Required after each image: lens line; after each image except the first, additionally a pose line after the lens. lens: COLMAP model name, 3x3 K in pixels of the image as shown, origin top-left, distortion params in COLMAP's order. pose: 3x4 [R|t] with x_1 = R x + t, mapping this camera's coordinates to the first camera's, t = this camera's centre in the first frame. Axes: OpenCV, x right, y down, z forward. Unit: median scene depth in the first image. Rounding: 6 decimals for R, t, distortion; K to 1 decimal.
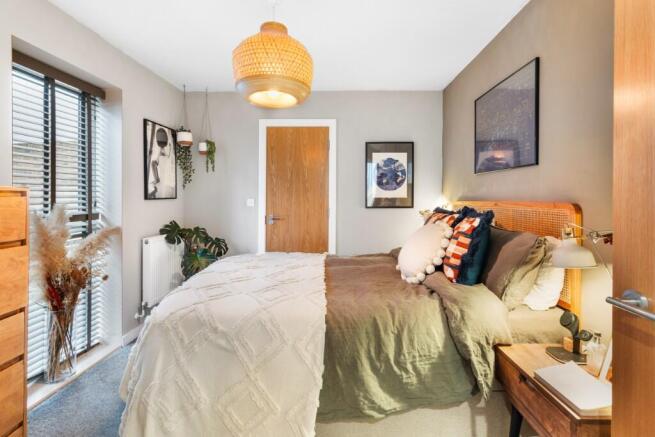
lens RADIAL K [[313.4, 0, 328.3], [0, 313.4, 196.8], [0, 0, 1]] dist [-0.001229, -0.000366]
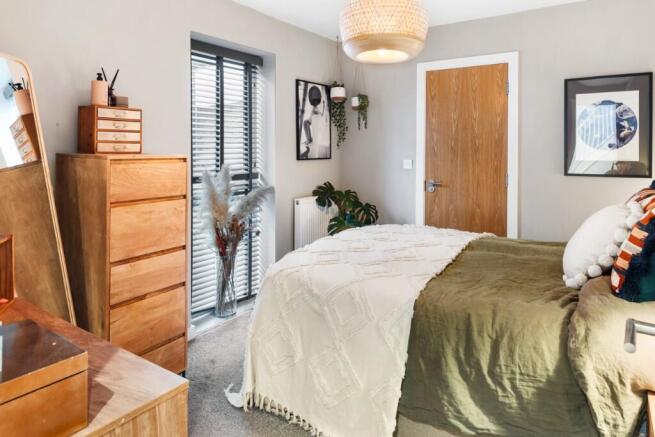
lens RADIAL K [[422.3, 0, 327.1], [0, 422.3, 149.0], [0, 0, 1]] dist [0.002940, -0.002136]
pose [[0.836318, -0.000144, -0.548245, 0.308538], [-0.000240, 1.000000, -0.000628, -0.034286], [0.548245, 0.000657, 0.836318, -0.097916]]
